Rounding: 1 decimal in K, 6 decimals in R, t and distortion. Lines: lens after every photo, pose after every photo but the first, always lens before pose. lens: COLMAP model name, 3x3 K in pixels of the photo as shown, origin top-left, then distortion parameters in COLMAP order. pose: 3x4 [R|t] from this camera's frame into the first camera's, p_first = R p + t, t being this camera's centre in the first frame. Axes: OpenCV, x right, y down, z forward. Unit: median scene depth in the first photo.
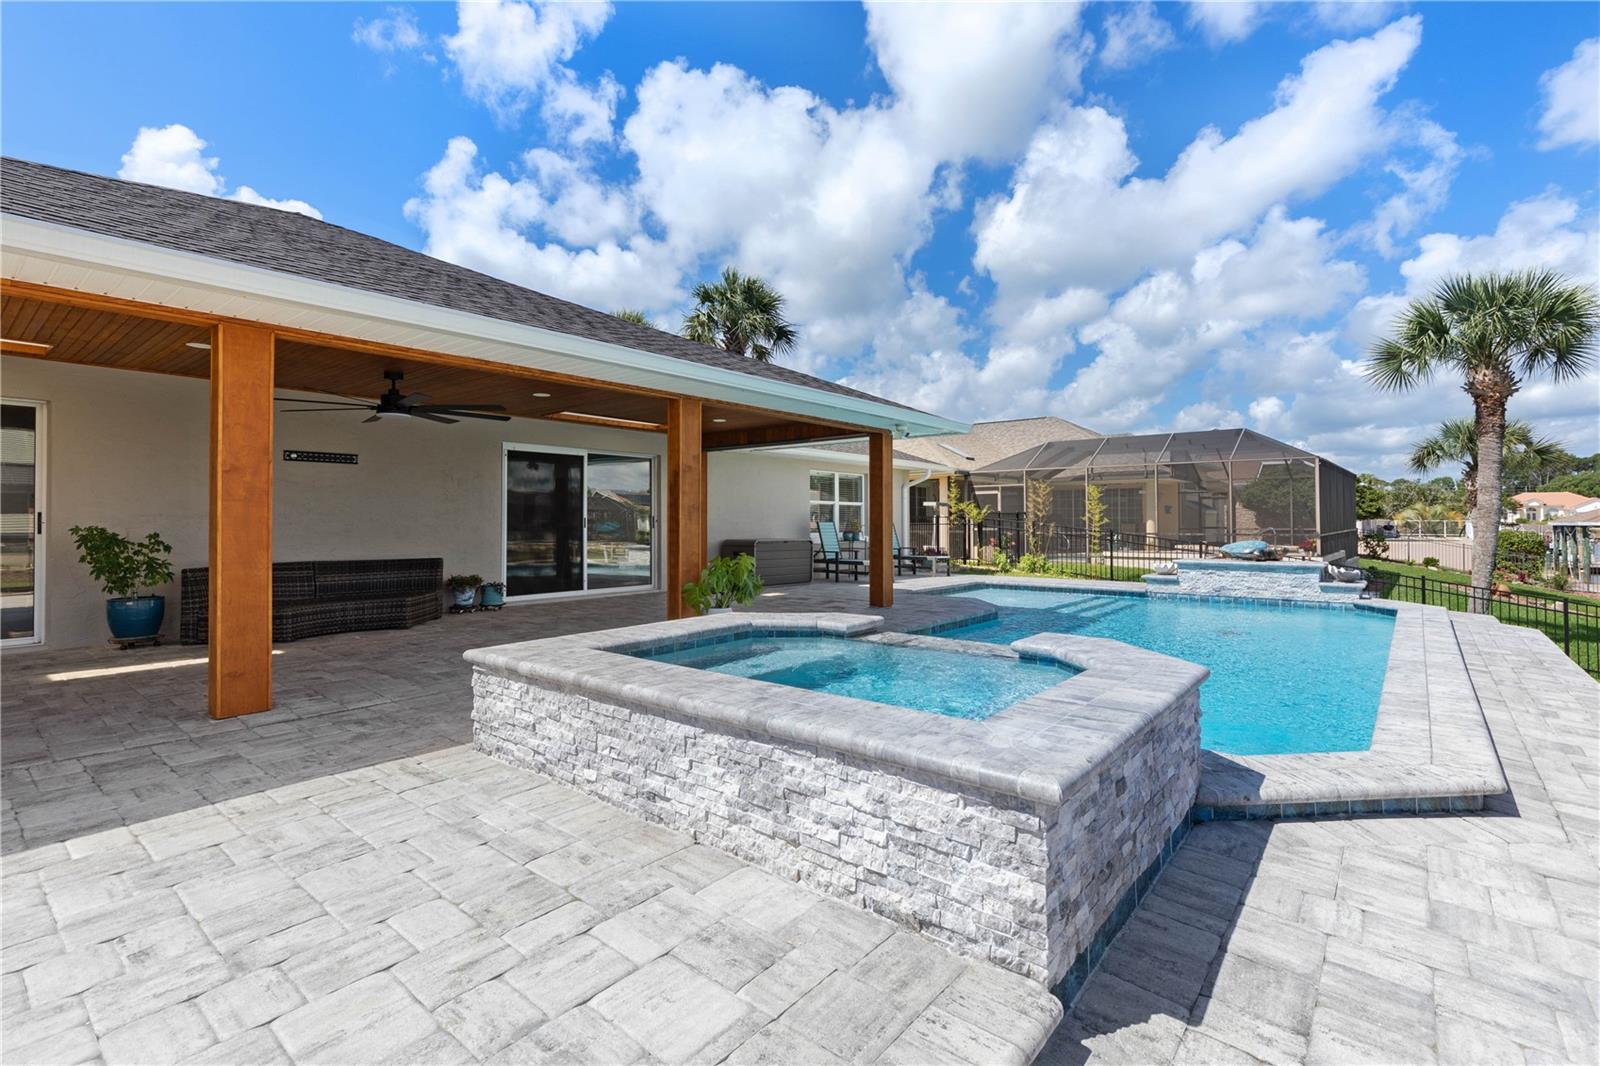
lens RADIAL K [[719.4, 0, 805.3], [0, 719.4, 506.9], [0, 0, 1]] dist [0.000658, 0.000329]
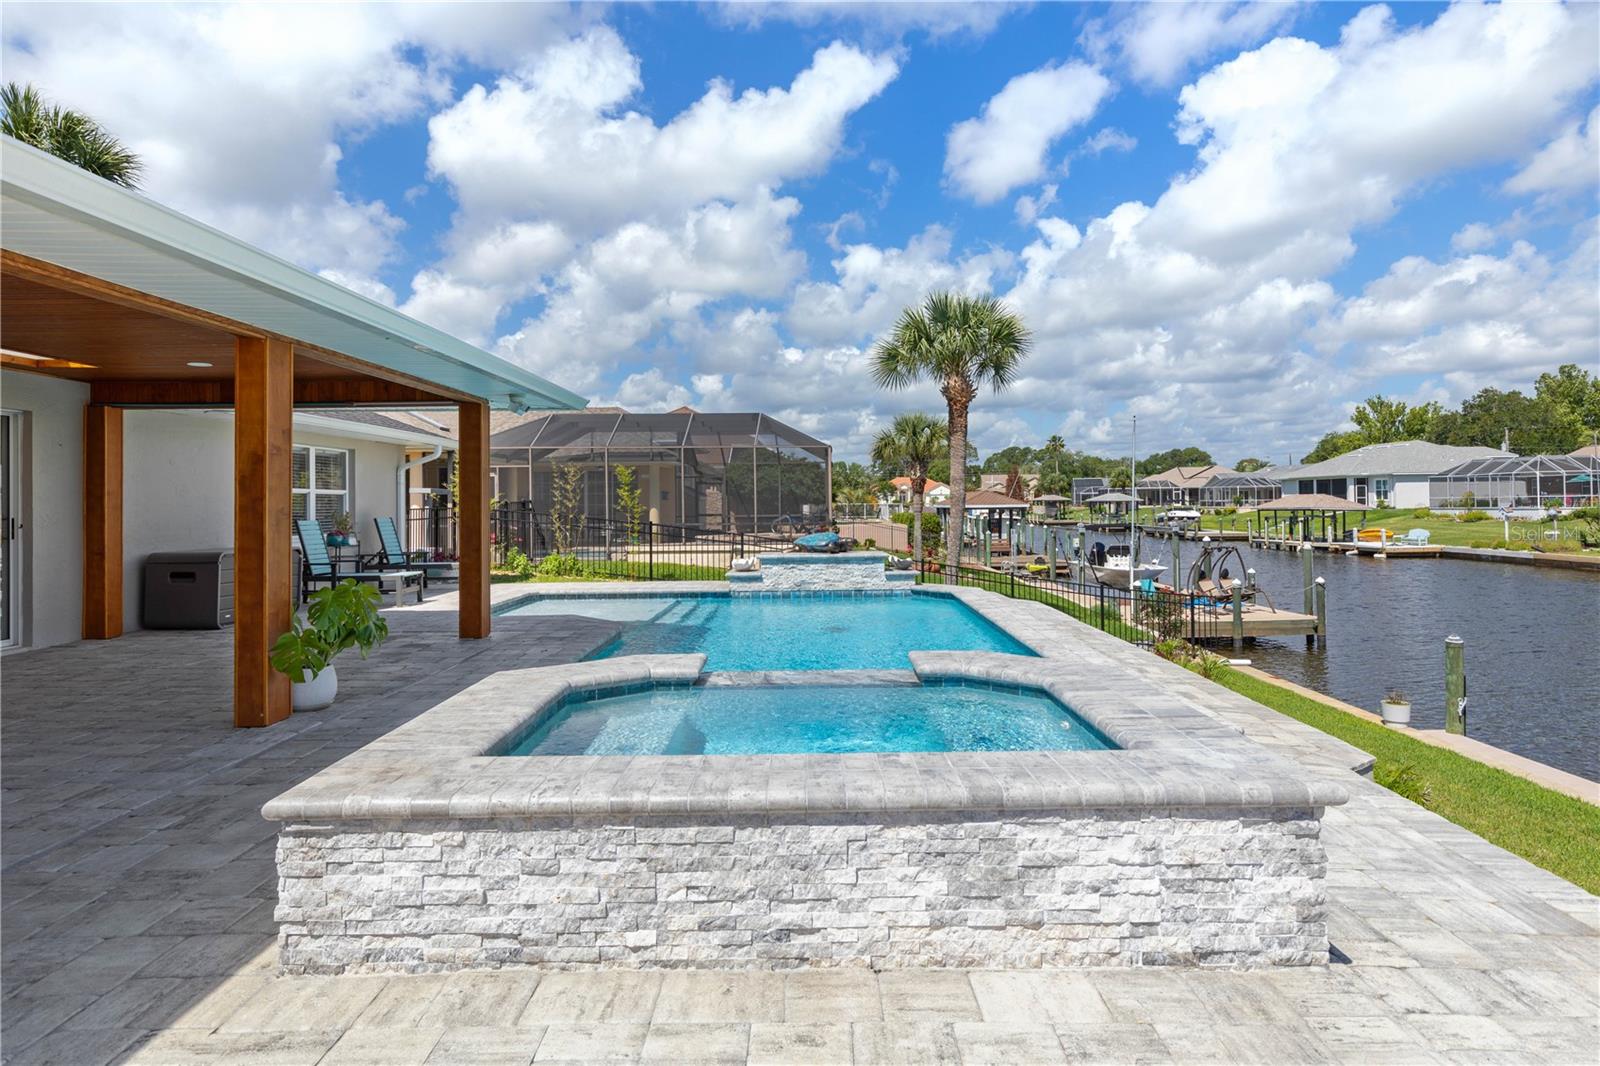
lens RADIAL K [[897.6, 0, 805.9], [0, 897.6, 499.5], [0, 0, 1]] dist [0.000248, -0.000030]
pose [[0.776966, -0.004532, 0.629526, -0.585908], [-0.003427, 0.999929, 0.011427, -0.040941], [-0.629533, -0.011036, 0.776895, 0.209595]]
